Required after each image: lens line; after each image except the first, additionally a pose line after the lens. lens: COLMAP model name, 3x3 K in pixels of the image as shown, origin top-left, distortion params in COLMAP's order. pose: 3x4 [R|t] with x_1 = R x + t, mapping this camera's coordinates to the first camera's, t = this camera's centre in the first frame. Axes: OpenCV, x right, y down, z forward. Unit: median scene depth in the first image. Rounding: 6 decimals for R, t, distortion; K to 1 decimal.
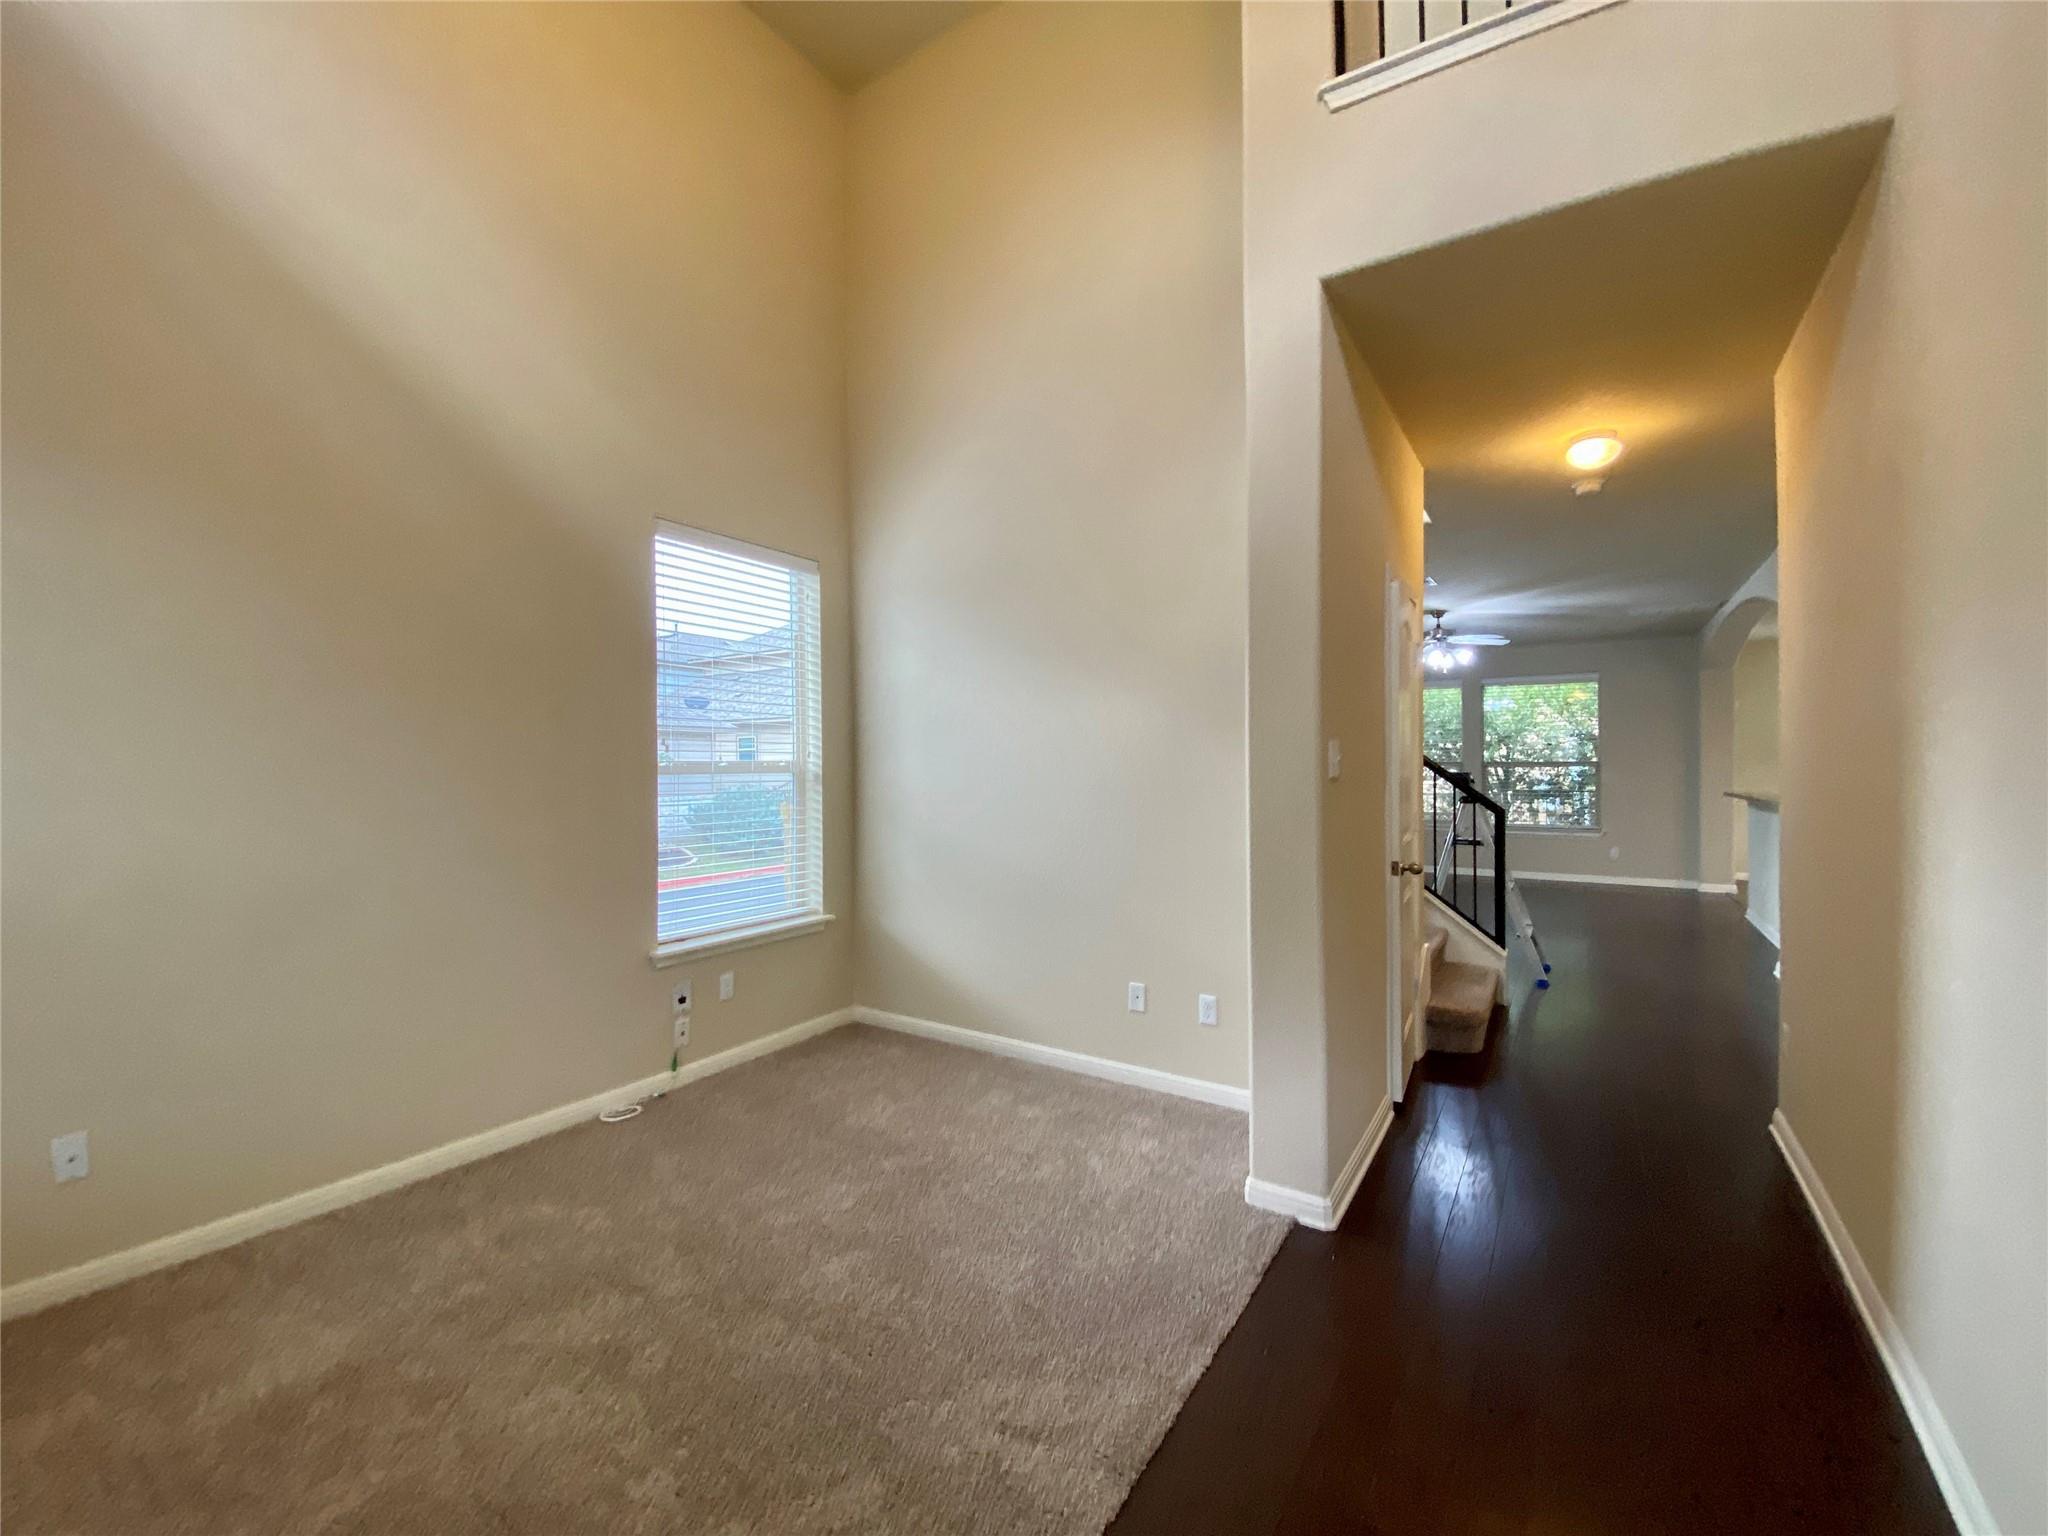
lens RADIAL K [[831.3, 0, 1028.9], [0, 831.3, 765.7], [0, 0, 1]] dist [0.022526, -0.020788]
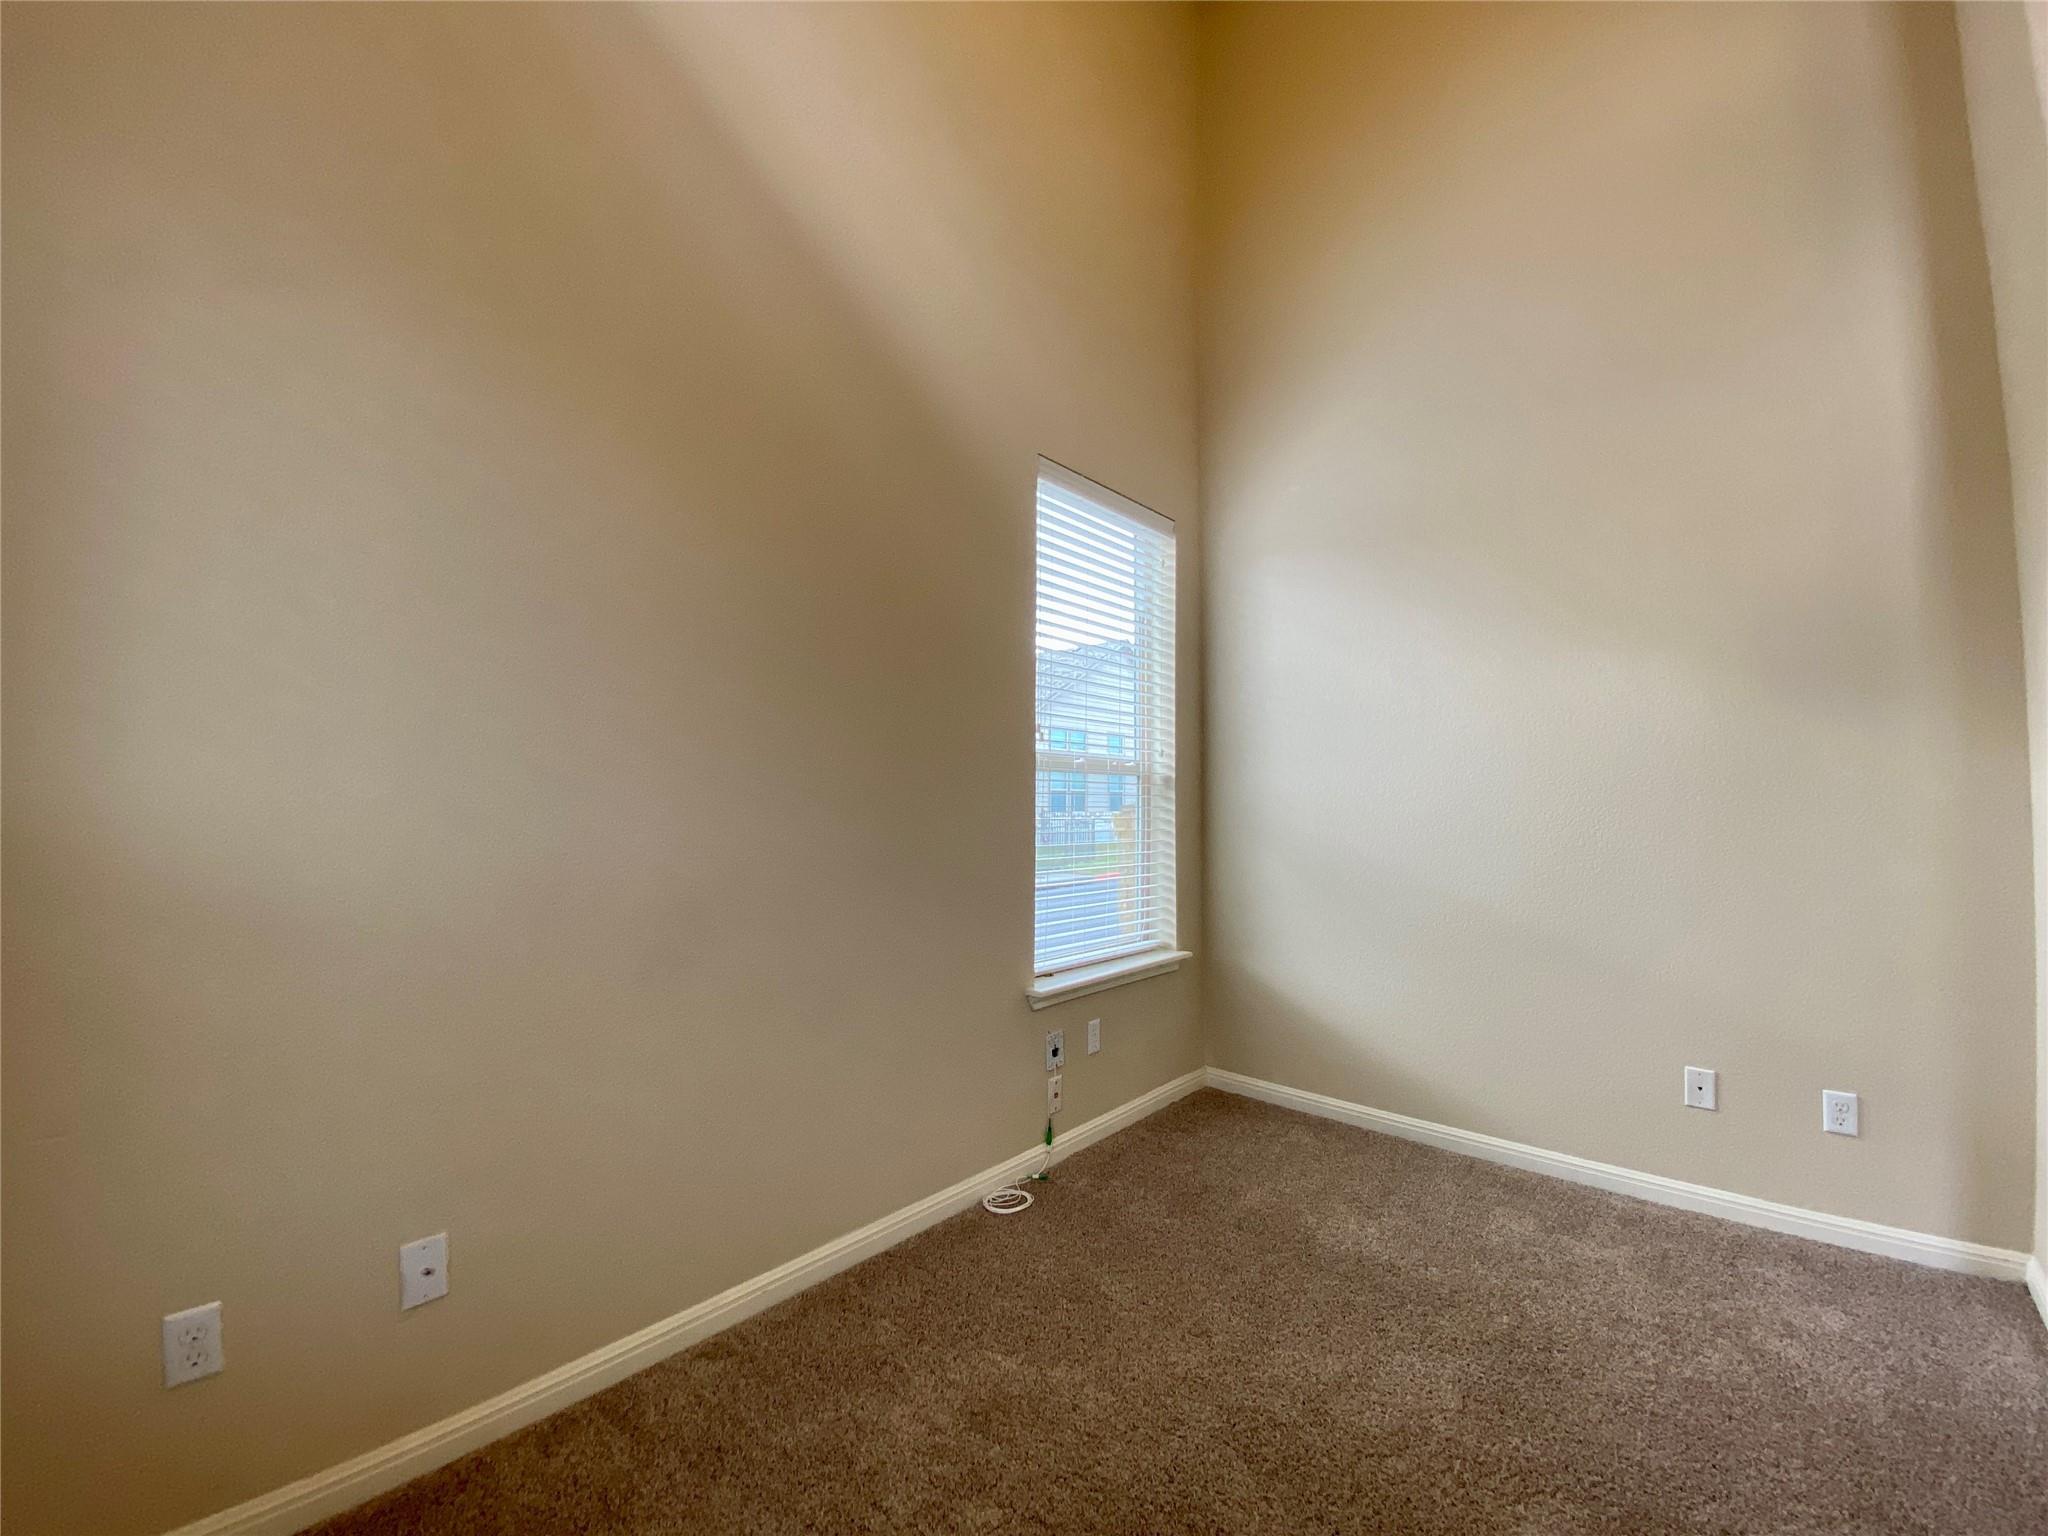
lens RADIAL K [[814.4, 0, 1024.0], [0, 814.4, 768.0], [0, 0, 1]] dist [0.001367, -0.018449]
pose [[0.989226, 0.015312, -0.145594, -0.342083], [-0.022828, 0.998484, -0.050089, 0.054311], [0.144607, 0.052873, 0.988076, 0.229743]]
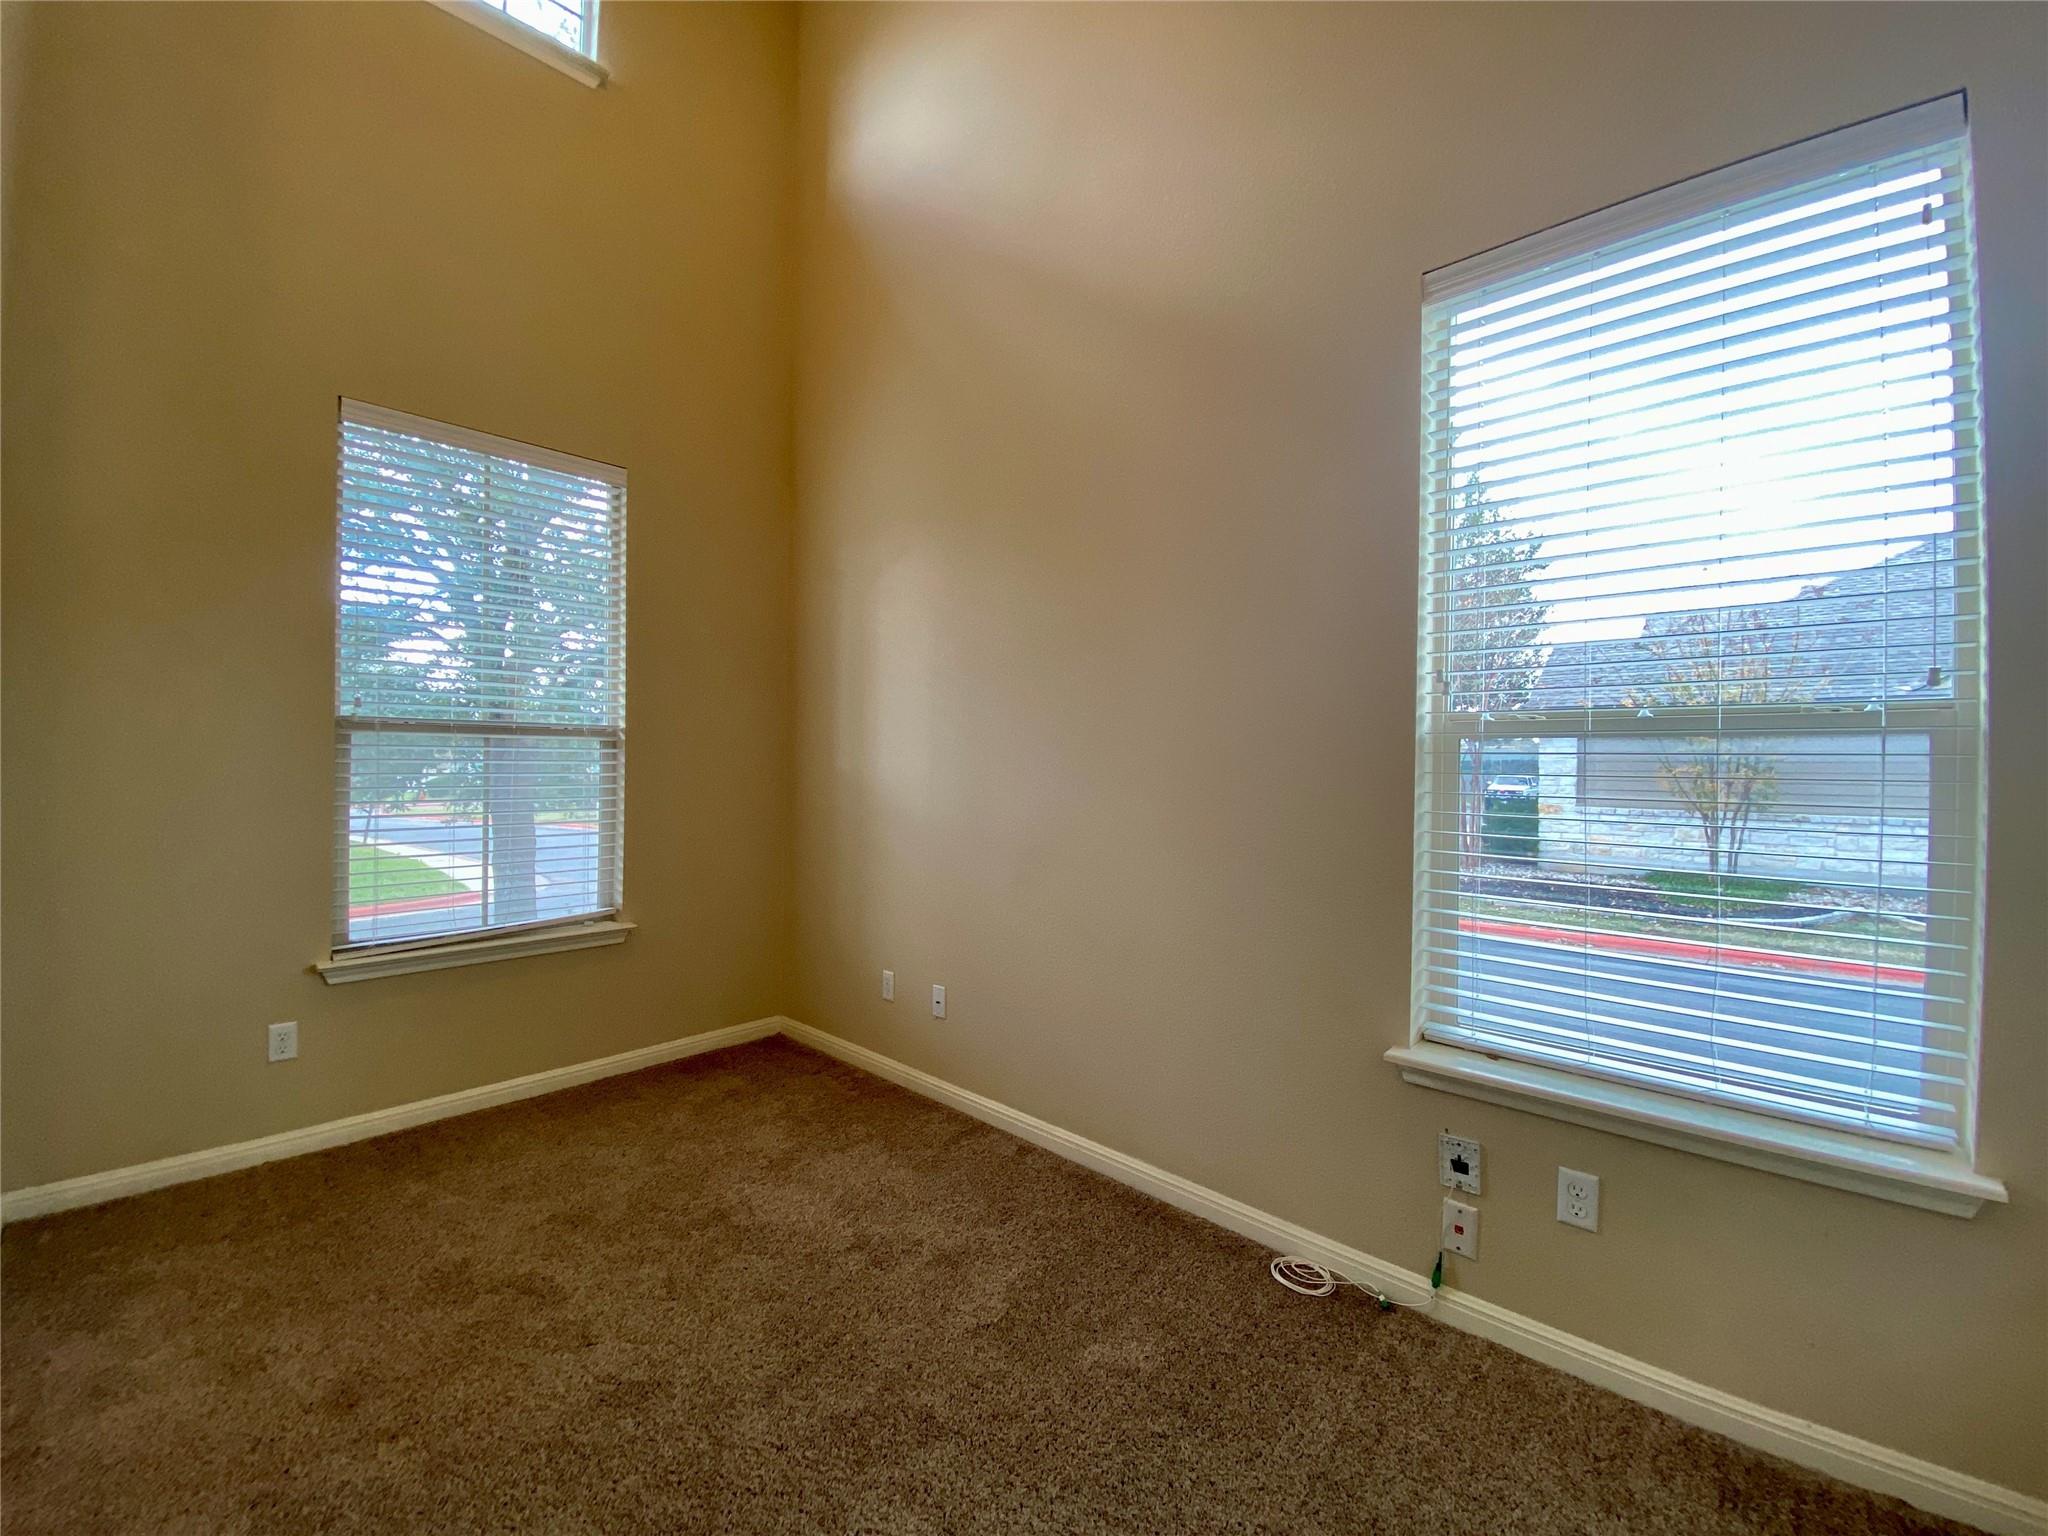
lens RADIAL K [[826.5, 0, 1025.6], [0, 826.5, 764.9], [0, 0, 1]] dist [0.019545, -0.020745]
pose [[-0.179495, 0.019380, -0.983568, 0.144432], [0.000941, 0.999809, 0.019528, 0.018240], [0.983759, 0.002580, -0.179479, 0.836514]]
